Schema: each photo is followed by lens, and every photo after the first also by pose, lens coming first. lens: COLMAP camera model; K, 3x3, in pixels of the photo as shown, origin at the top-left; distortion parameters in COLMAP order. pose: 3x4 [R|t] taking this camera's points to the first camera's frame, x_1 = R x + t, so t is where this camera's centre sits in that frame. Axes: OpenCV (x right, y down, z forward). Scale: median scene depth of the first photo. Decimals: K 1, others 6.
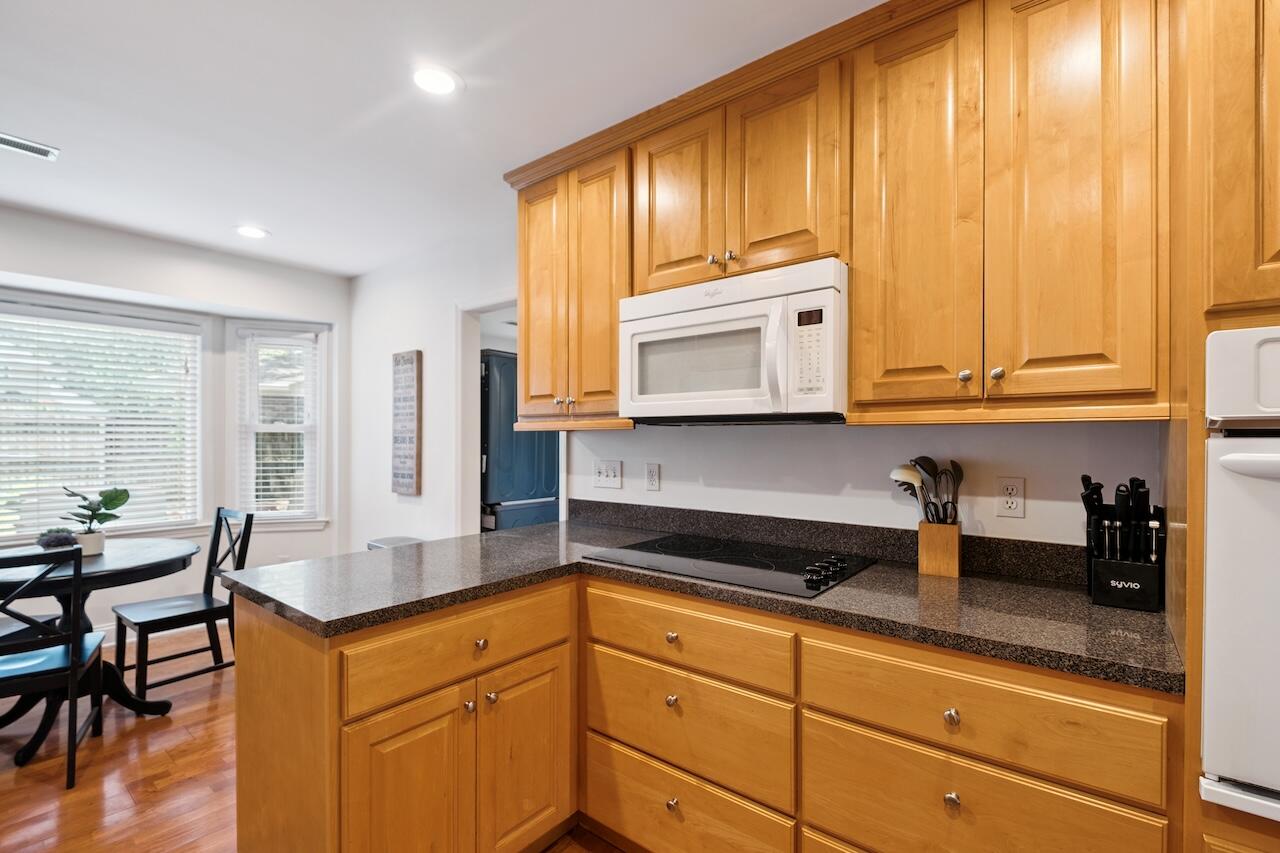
lens RADIAL K [[554.1, 0, 642.8], [0, 554.1, 441.3], [0, 0, 1]] dist [-0.000546, -0.000056]
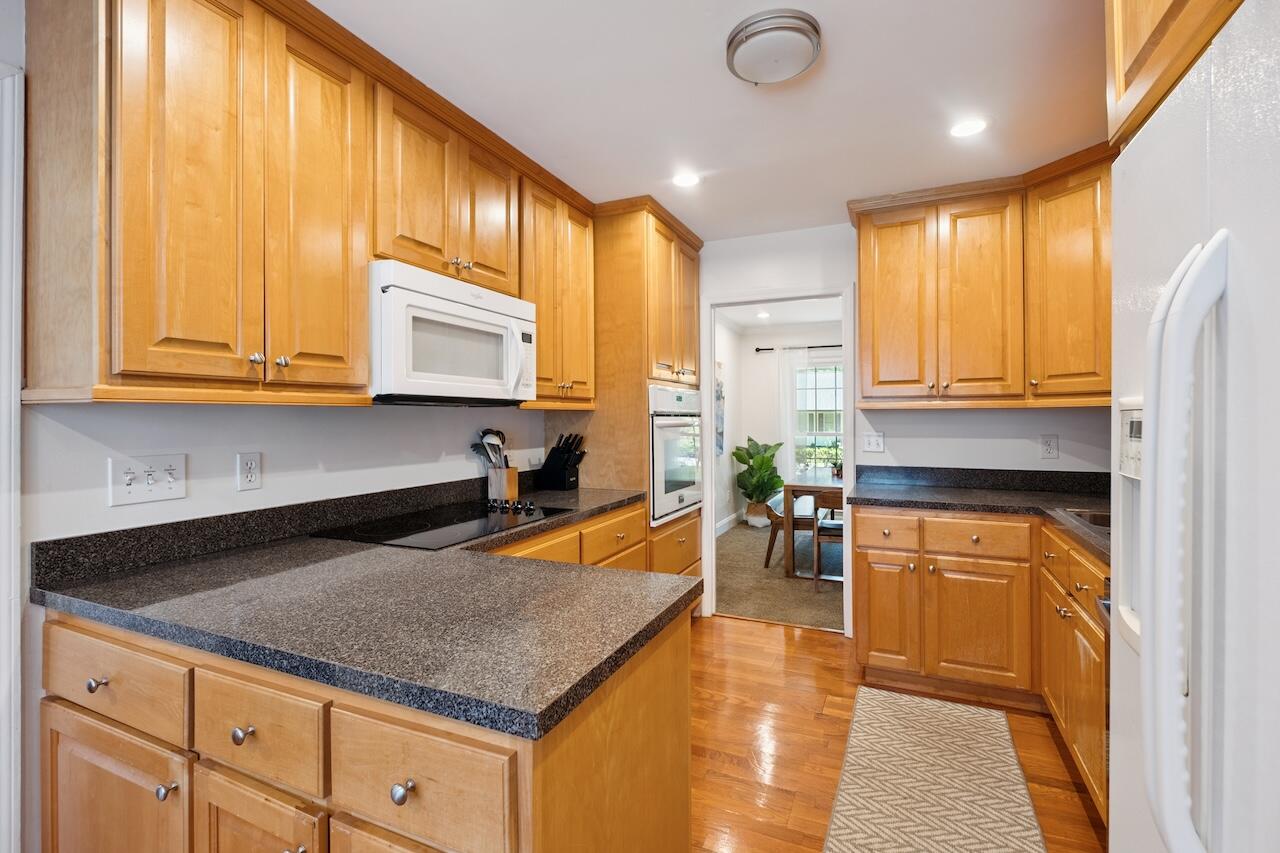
lens RADIAL K [[564.9, 0, 642.3], [0, 564.9, 420.5], [0, 0, 1]] dist [-0.019199, -0.000046]
pose [[-0.230603, -0.004762, 0.973036, -1.036960], [0.007457, 0.999950, 0.006661, -0.003851], [-0.973019, 0.008792, -0.230556, 0.849334]]
